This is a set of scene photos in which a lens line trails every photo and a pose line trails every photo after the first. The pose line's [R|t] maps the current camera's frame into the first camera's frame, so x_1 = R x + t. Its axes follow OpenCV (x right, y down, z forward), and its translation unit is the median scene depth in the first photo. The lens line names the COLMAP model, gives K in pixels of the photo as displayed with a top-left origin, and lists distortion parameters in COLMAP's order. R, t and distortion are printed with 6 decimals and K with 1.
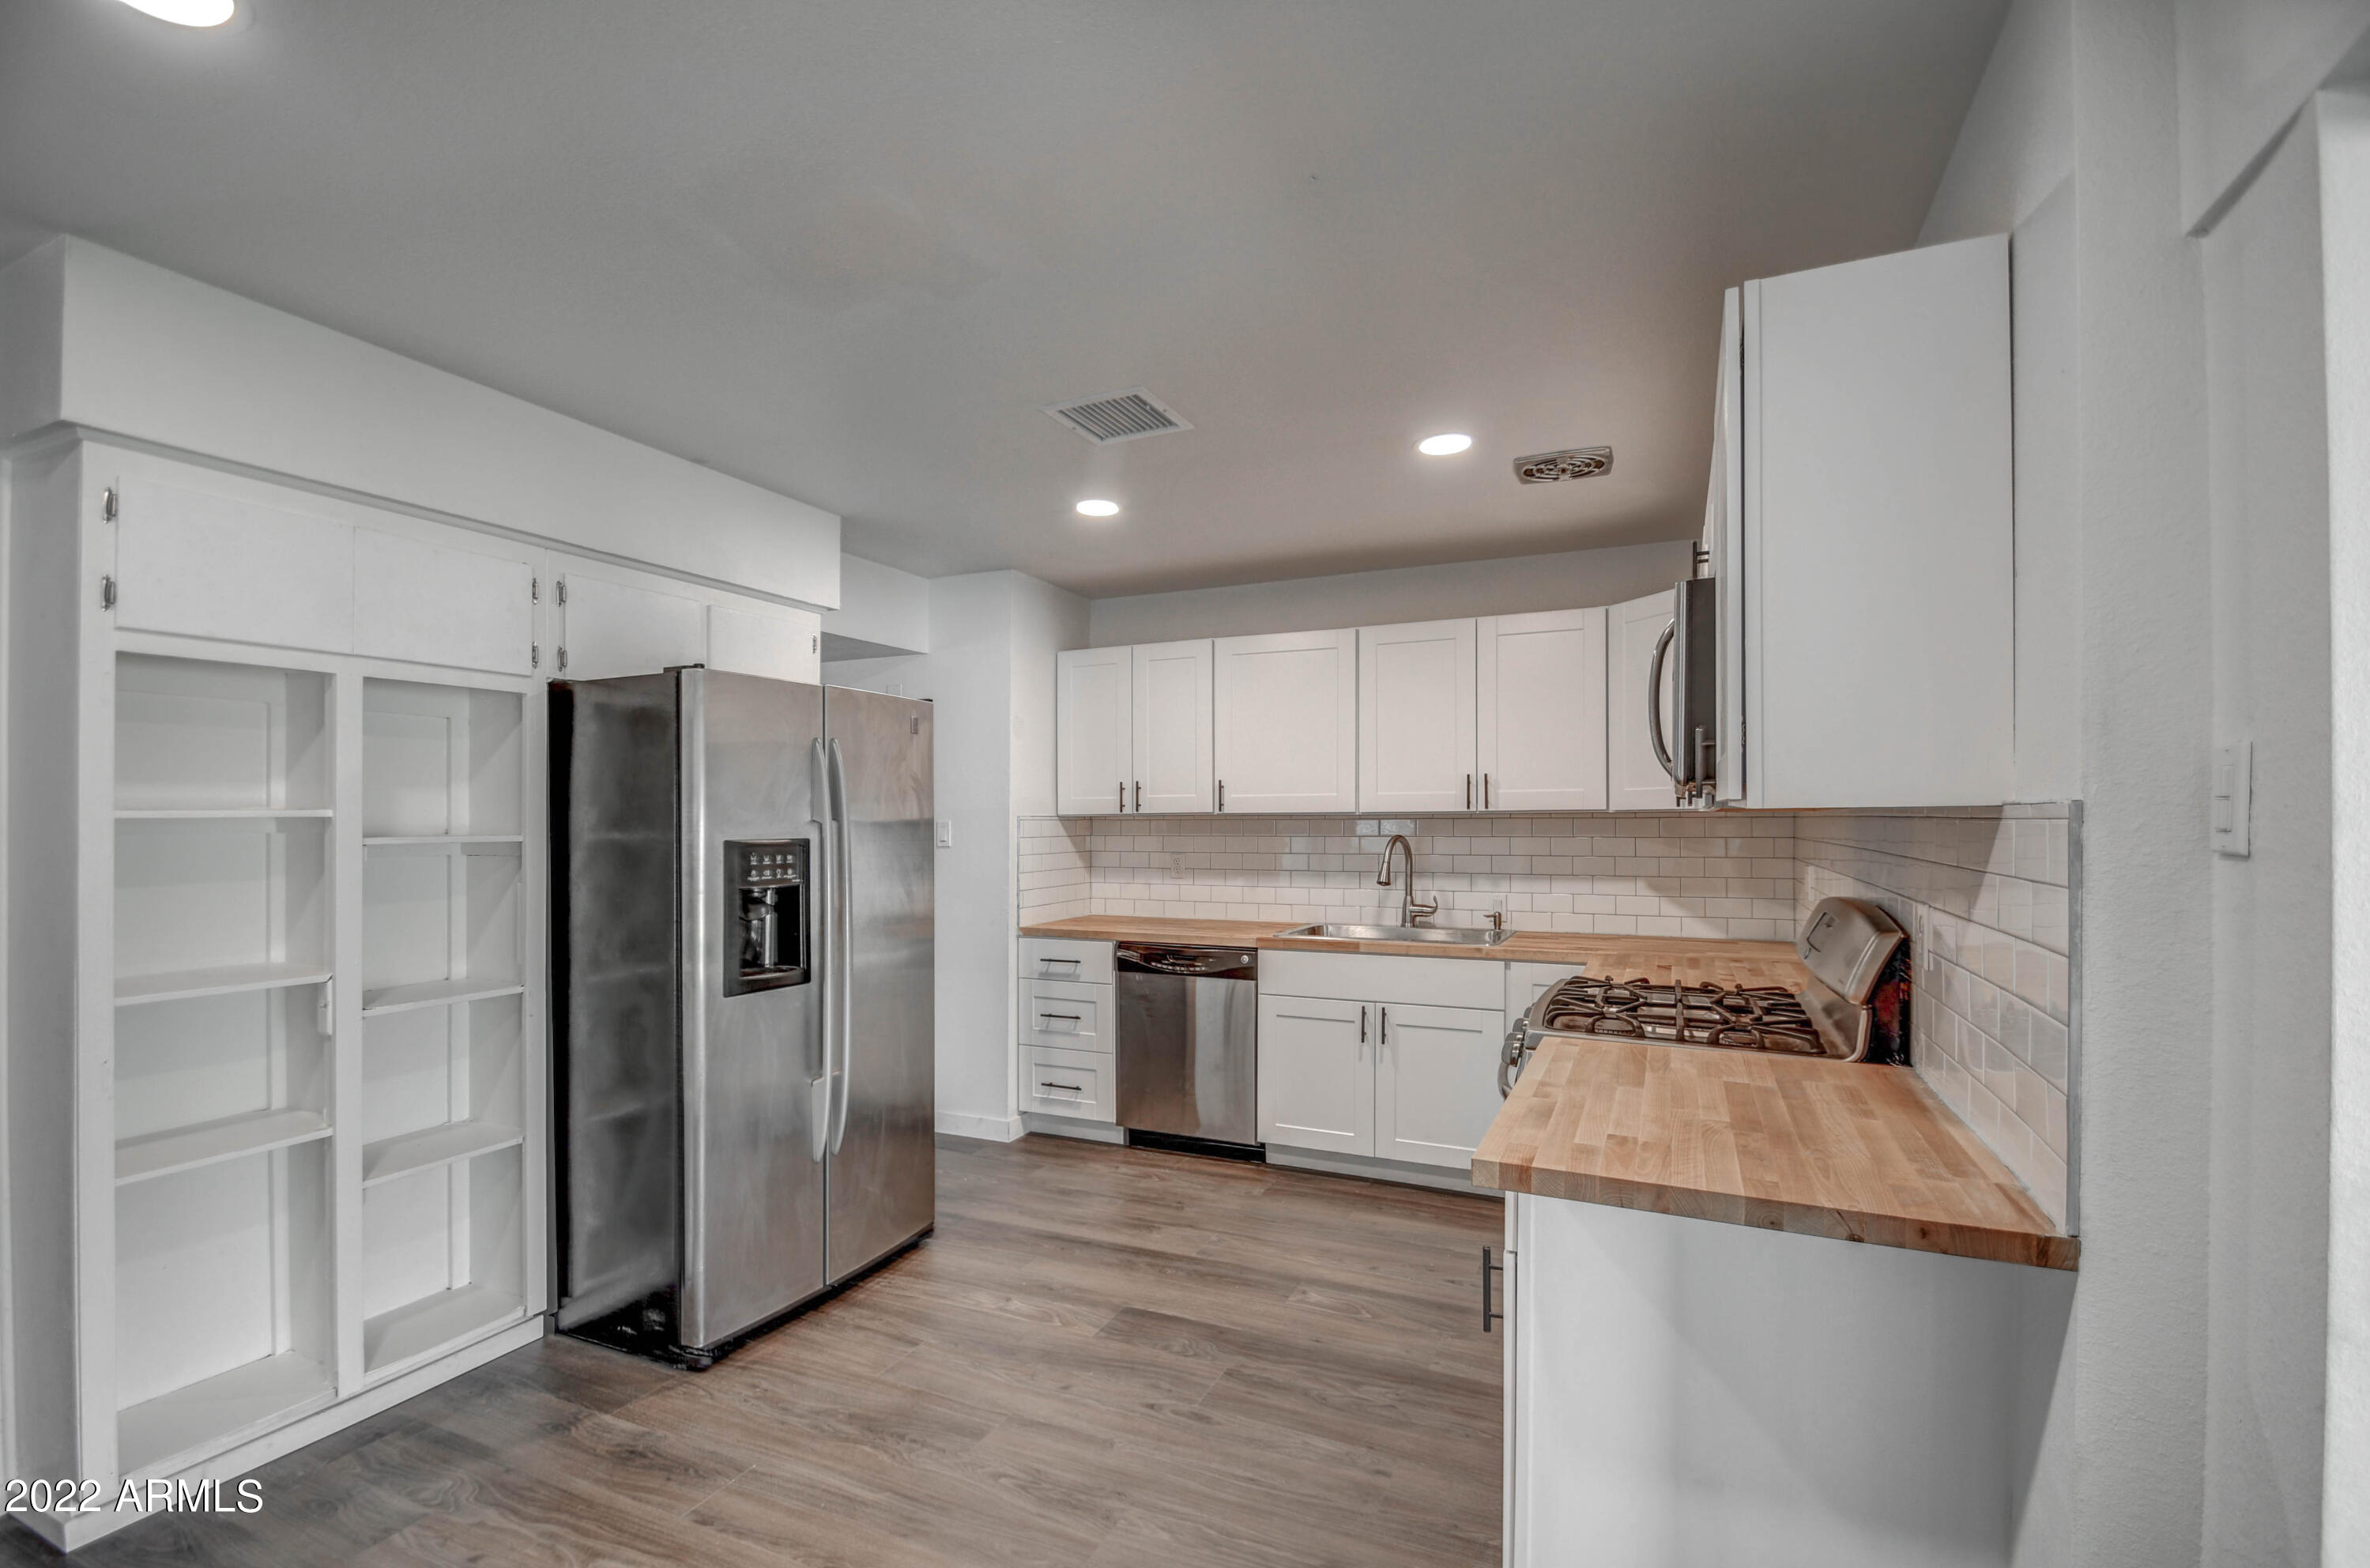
lens RADIAL K [[1045.0, 0, 1206.1], [0, 1045.0, 810.5], [0, 0, 1]] dist [0.012229, -0.014078]
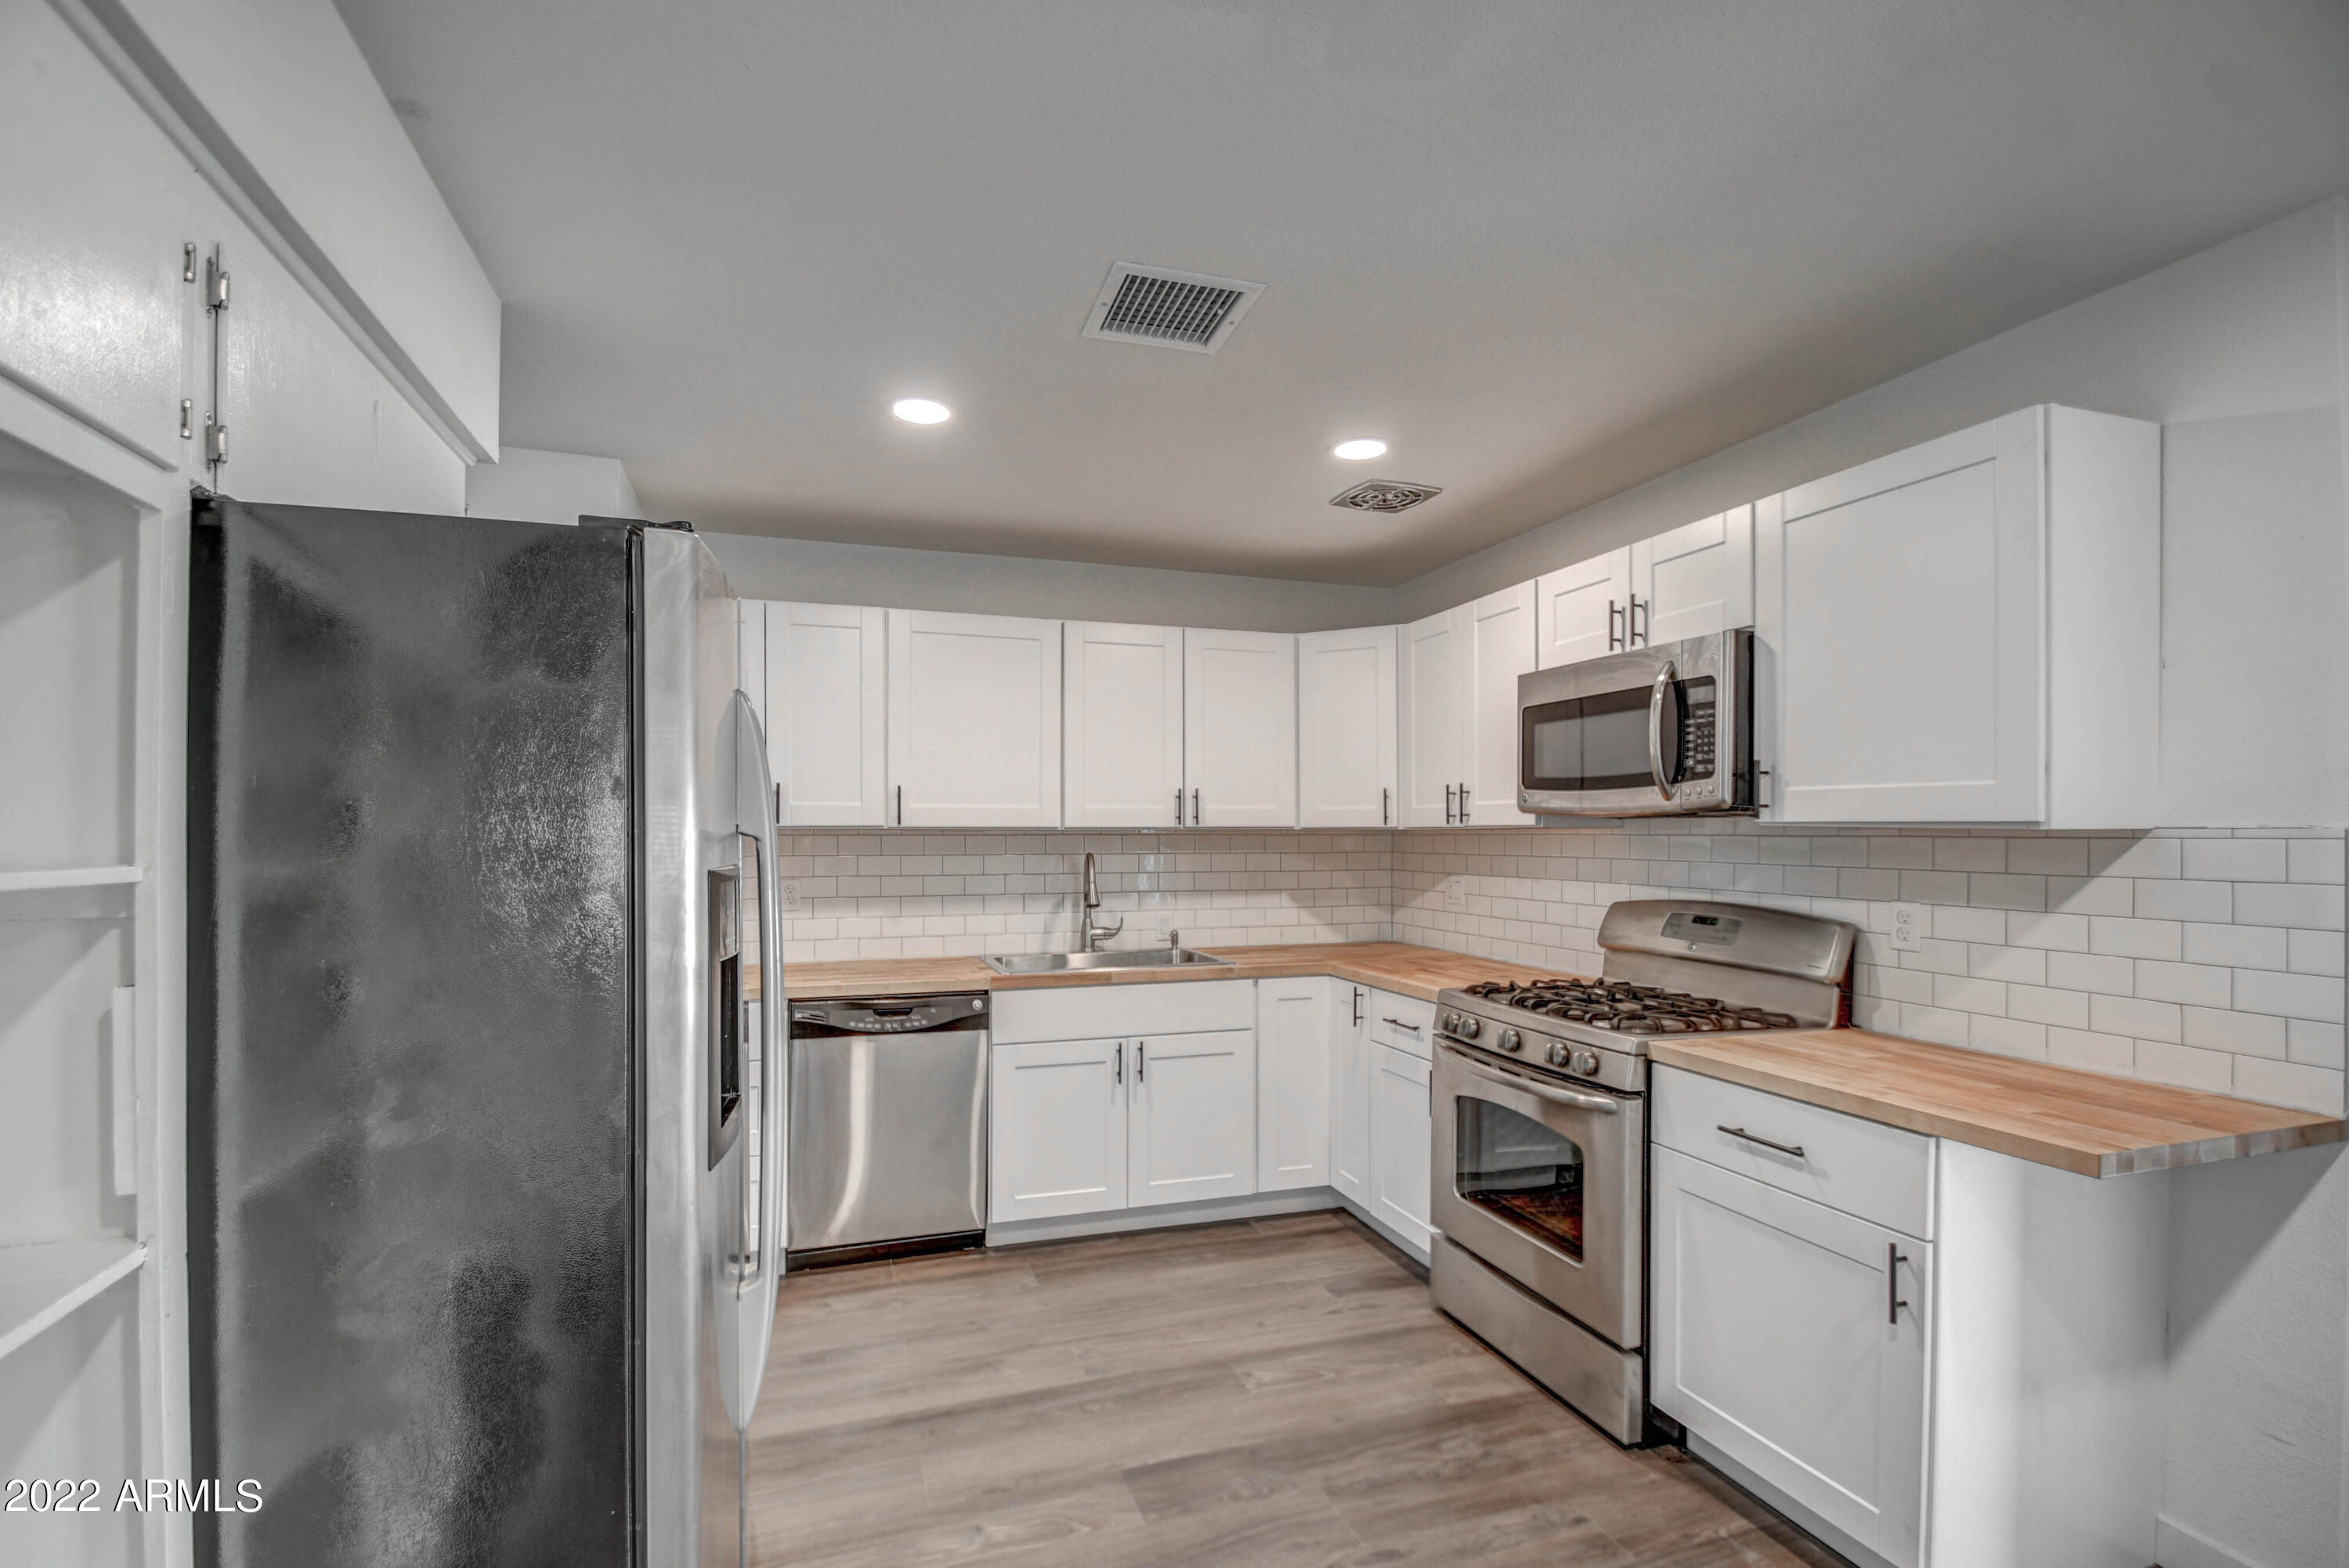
lens RADIAL K [[1035.7, 0, 1169.4], [0, 1035.7, 829.4], [0, 0, 1]] dist [0.012229, -0.014078]
pose [[0.738719, 0.008403, 0.673961, -0.623344], [-0.010045, 0.999948, -0.001456, 0.005961], [-0.673938, -0.005694, 0.738766, 0.460681]]
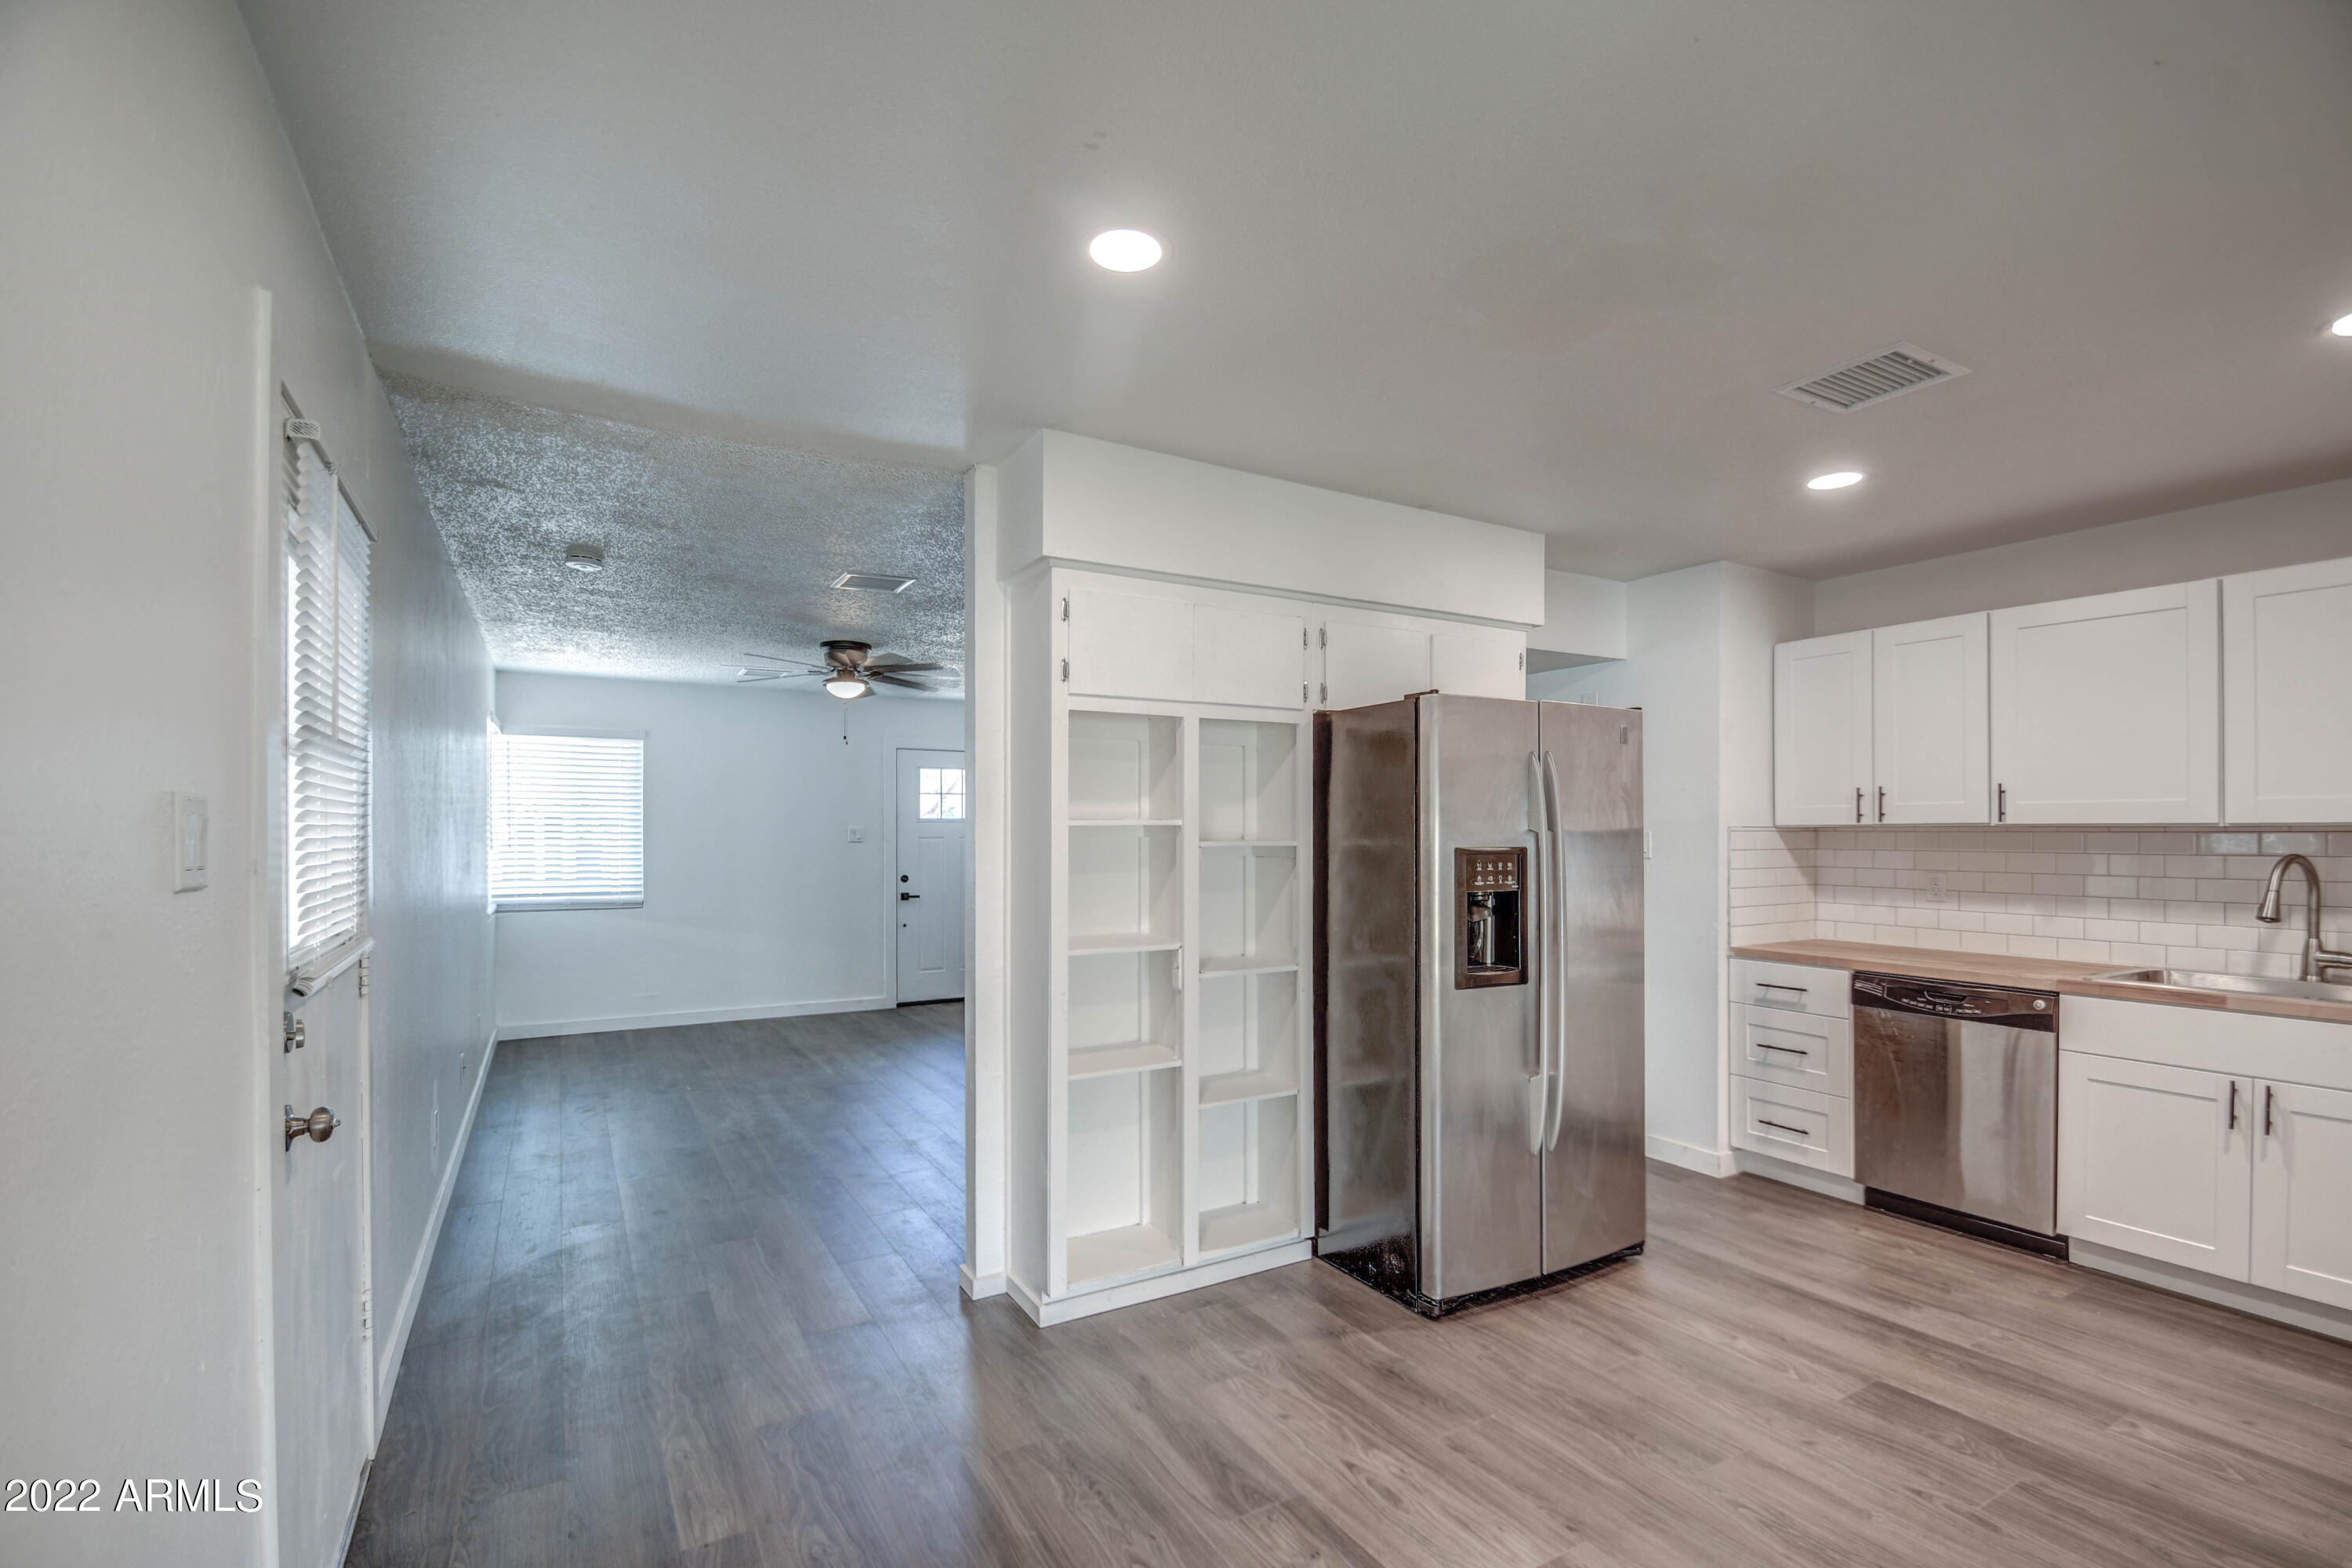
lens RADIAL K [[1083.1, 0, 1197.7], [0, 1083.1, 817.3], [0, 0, 1]] dist [0.005918, -0.010850]
pose [[0.819697, -0.000356, -0.572797, -0.026632], [-0.000772, 0.999998, -0.001727, -0.001353], [0.572797, 0.001858, 0.819695, -0.091176]]
